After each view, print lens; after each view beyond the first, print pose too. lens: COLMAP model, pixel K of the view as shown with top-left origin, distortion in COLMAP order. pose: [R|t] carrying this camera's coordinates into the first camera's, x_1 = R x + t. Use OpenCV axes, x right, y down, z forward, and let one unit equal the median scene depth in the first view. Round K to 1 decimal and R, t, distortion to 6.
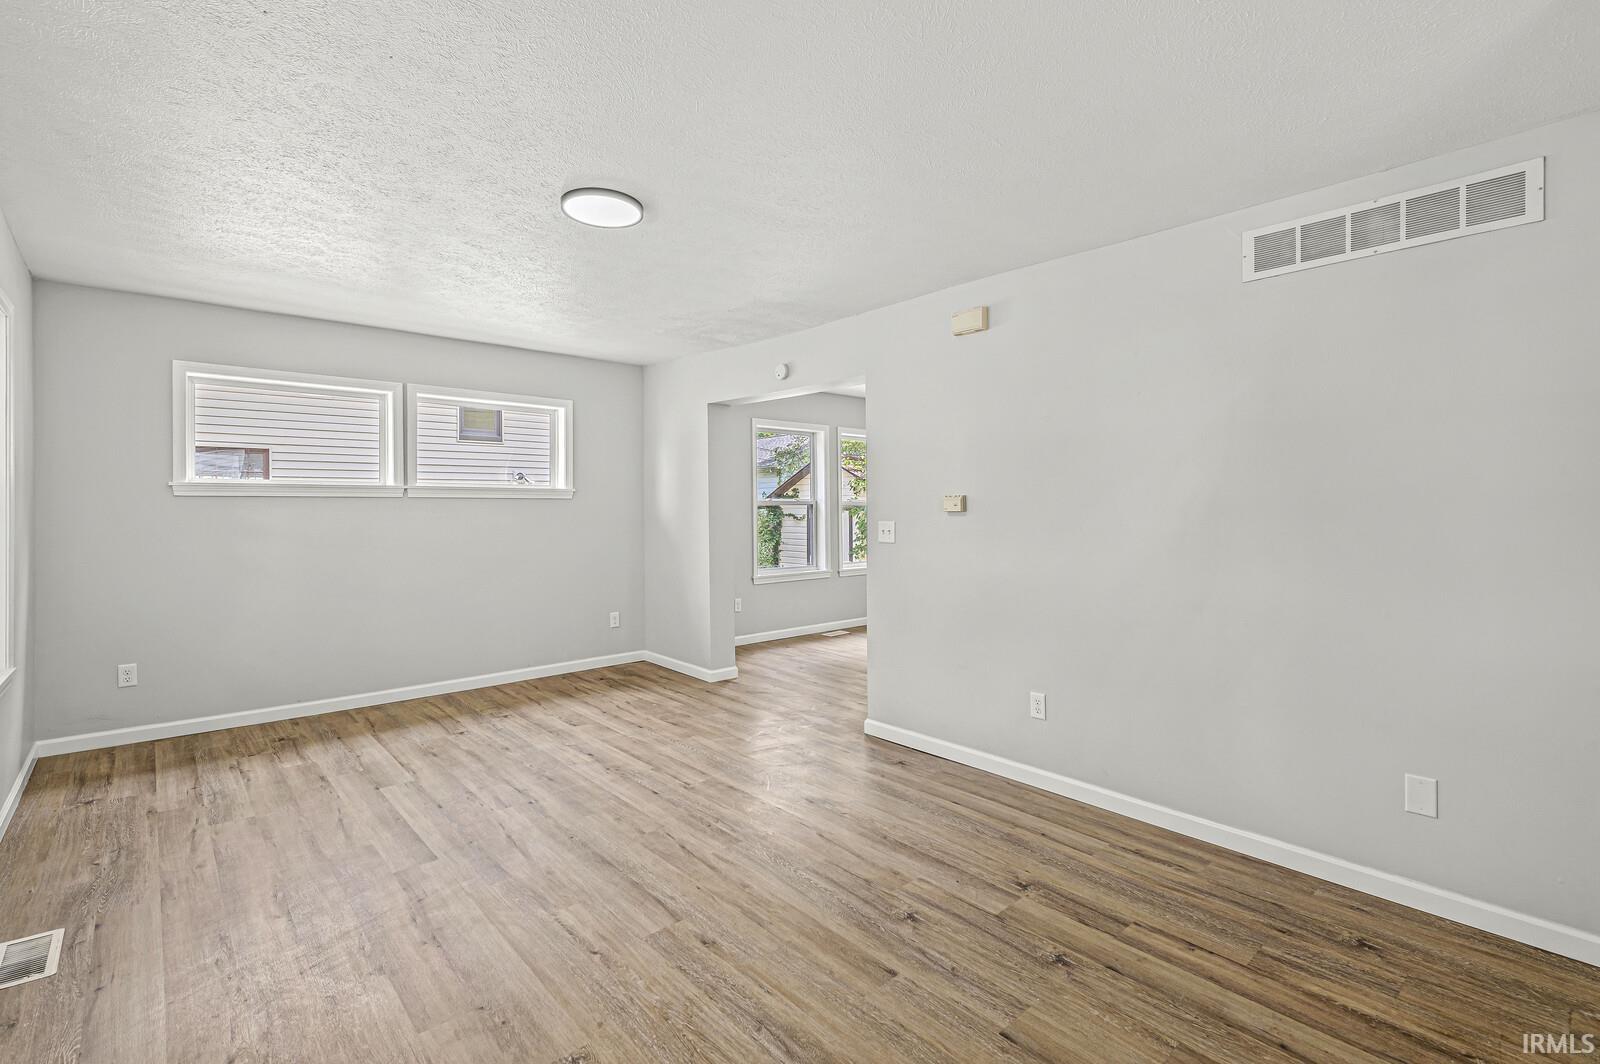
lens RADIAL K [[693.6, 0, 793.3], [0, 693.6, 514.3], [0, 0, 1]] dist [-0.000719, -0.000015]
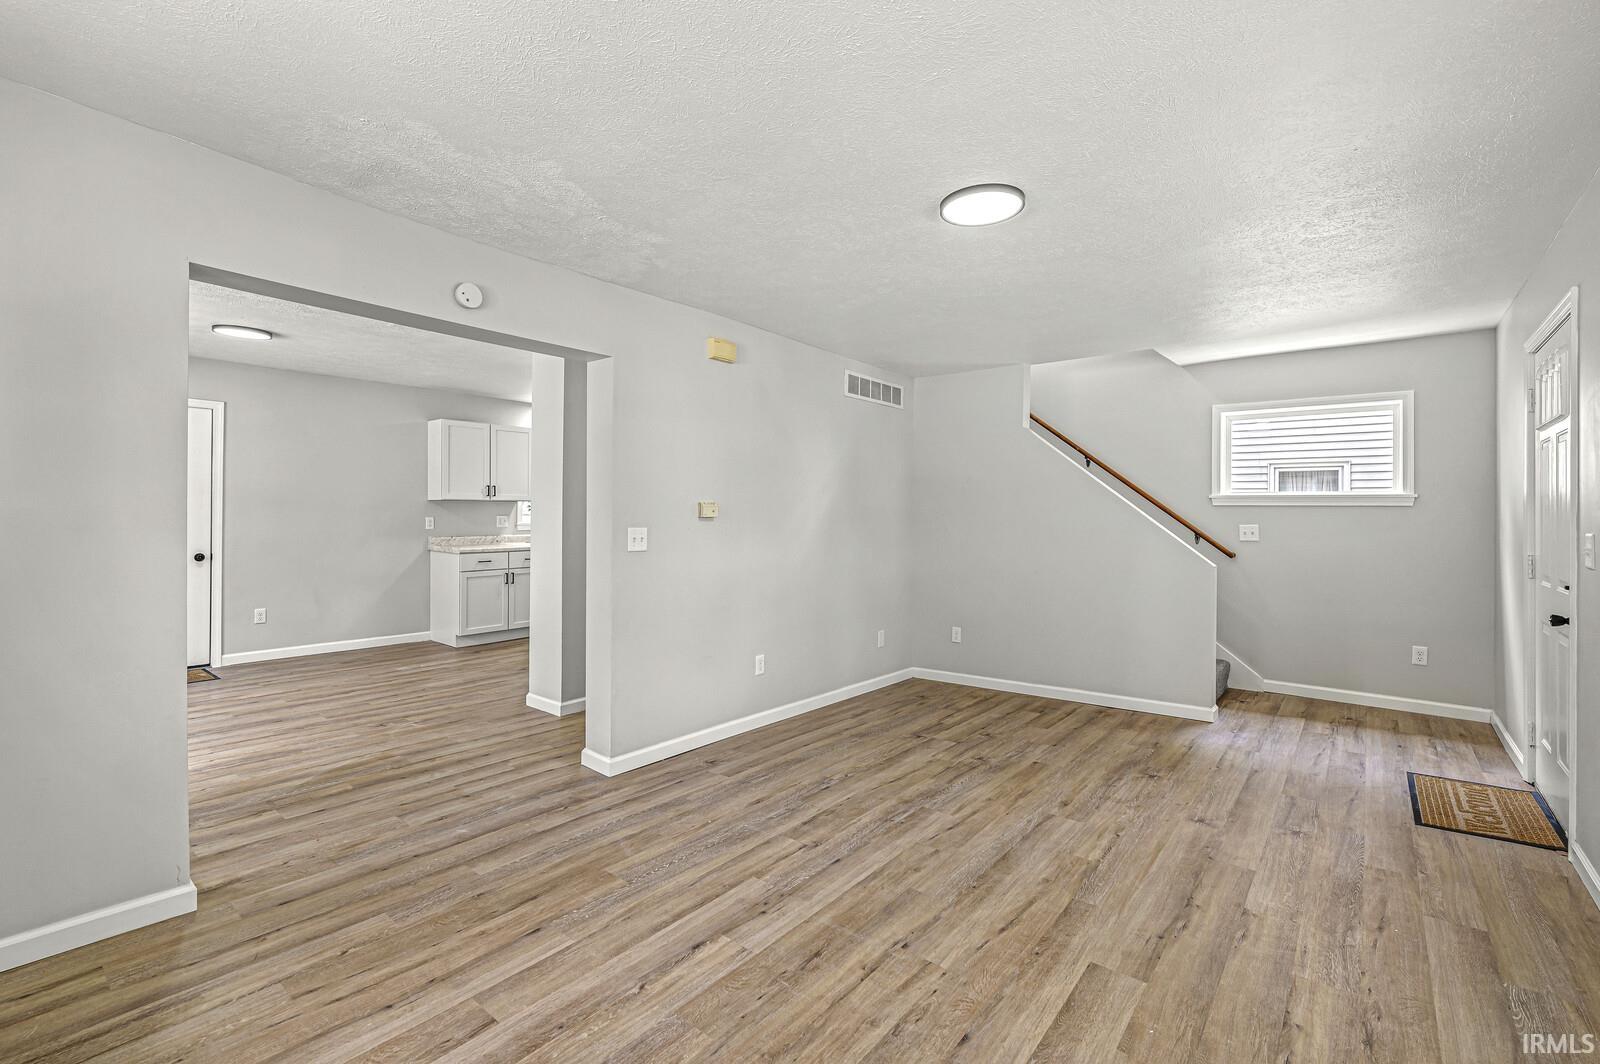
lens RADIAL K [[693.6, 0, 793.3], [0, 693.6, 514.3], [0, 0, 1]] dist [-0.000719, -0.000015]
pose [[-0.124609, 0.002601, 0.992203, -1.209760], [0.000972, 0.999996, -0.002500, -0.008043], [-0.992205, 0.000653, -0.124611, 1.384441]]
